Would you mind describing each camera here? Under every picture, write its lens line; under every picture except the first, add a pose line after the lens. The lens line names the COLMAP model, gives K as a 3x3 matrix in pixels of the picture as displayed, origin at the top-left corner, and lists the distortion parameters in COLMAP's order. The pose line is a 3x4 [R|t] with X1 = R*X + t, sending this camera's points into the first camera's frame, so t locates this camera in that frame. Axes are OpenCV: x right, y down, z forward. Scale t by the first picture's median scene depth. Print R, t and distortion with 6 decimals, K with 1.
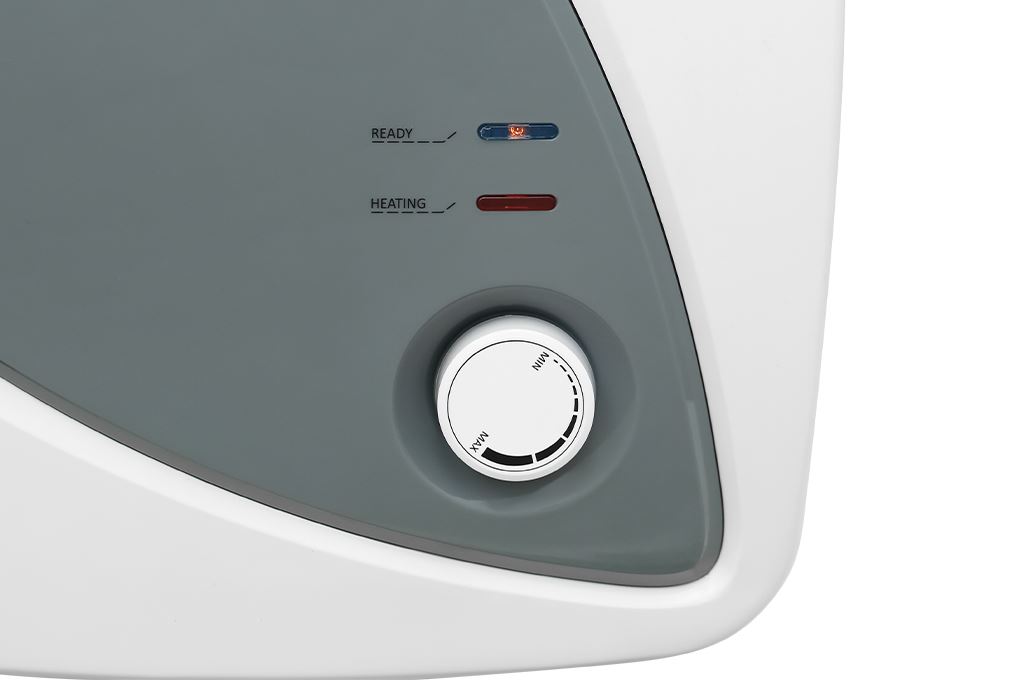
lens RADIAL K [[3604.8, 0, 509.6], [0, 3604.8, 339.1], [0, 0, 1]] dist [0.467194, 0.000000]
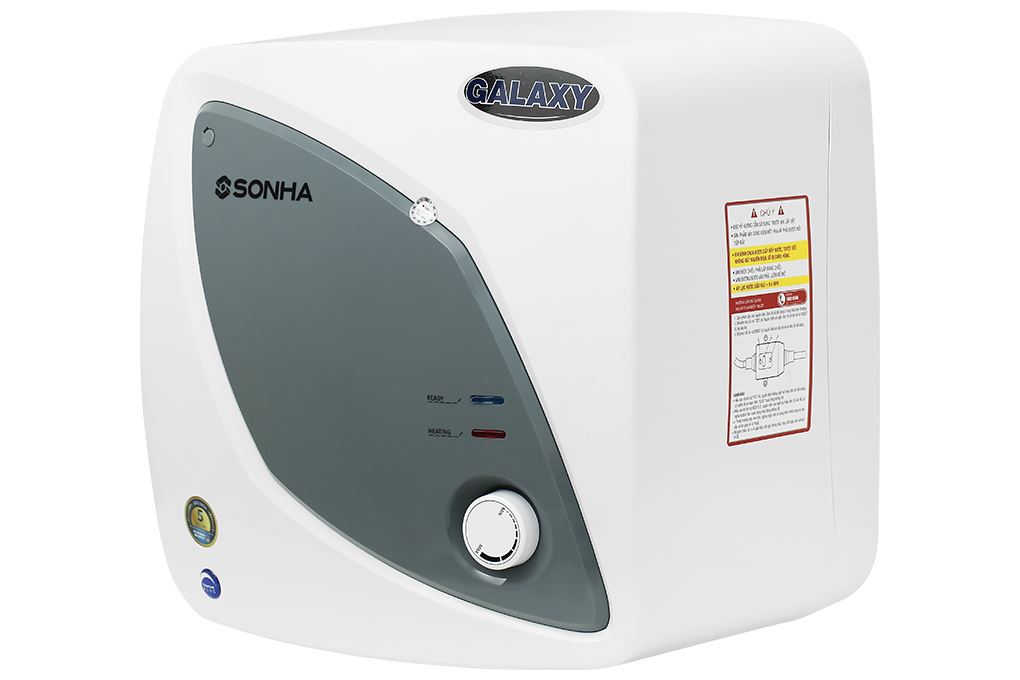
lens RADIAL K [[3604.8, 0, 509.3], [0, 3604.8, 347.5], [0, 0, 1]] dist [0.467194, 0.000000]
pose [[0.762567, 0.028897, -0.646263, 1.355210], [-0.096745, 0.992861, -0.069762, 0.057042], [0.639634, 0.115721, 0.759919, -0.589966]]
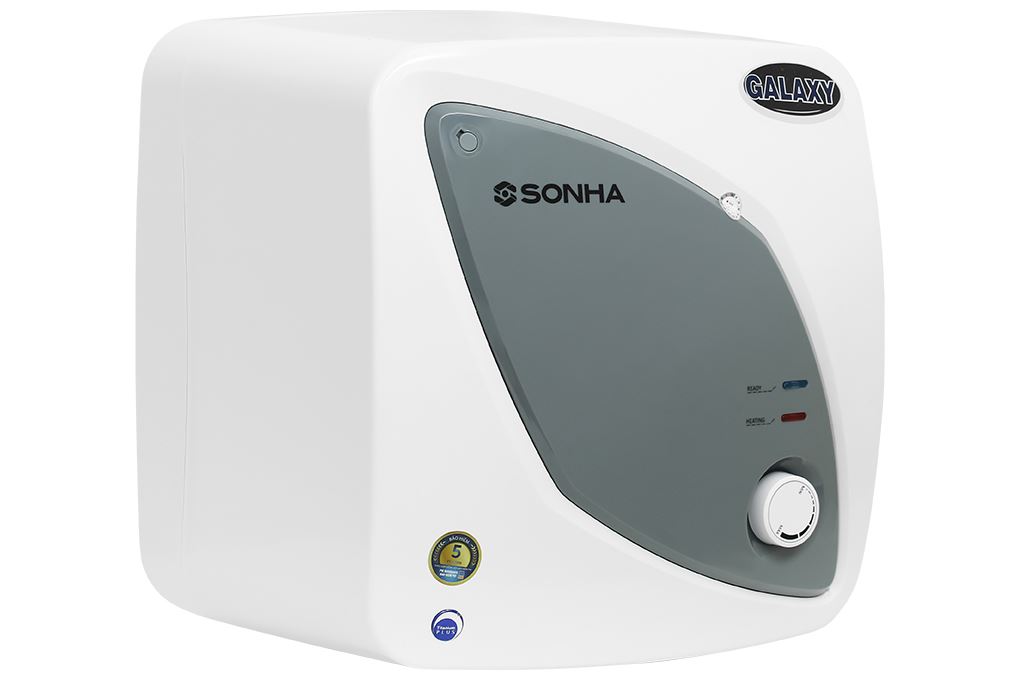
lens RADIAL K [[3604.8, 0, 509.4], [0, 3604.8, 332.8], [0, 0, 1]] dist [0.467194, 0.000000]
pose [[0.859111, -0.056222, 0.508692, -1.245753], [0.100462, 0.993136, -0.059902, 0.025142], [-0.501832, 0.102566, 0.858862, -0.792577]]
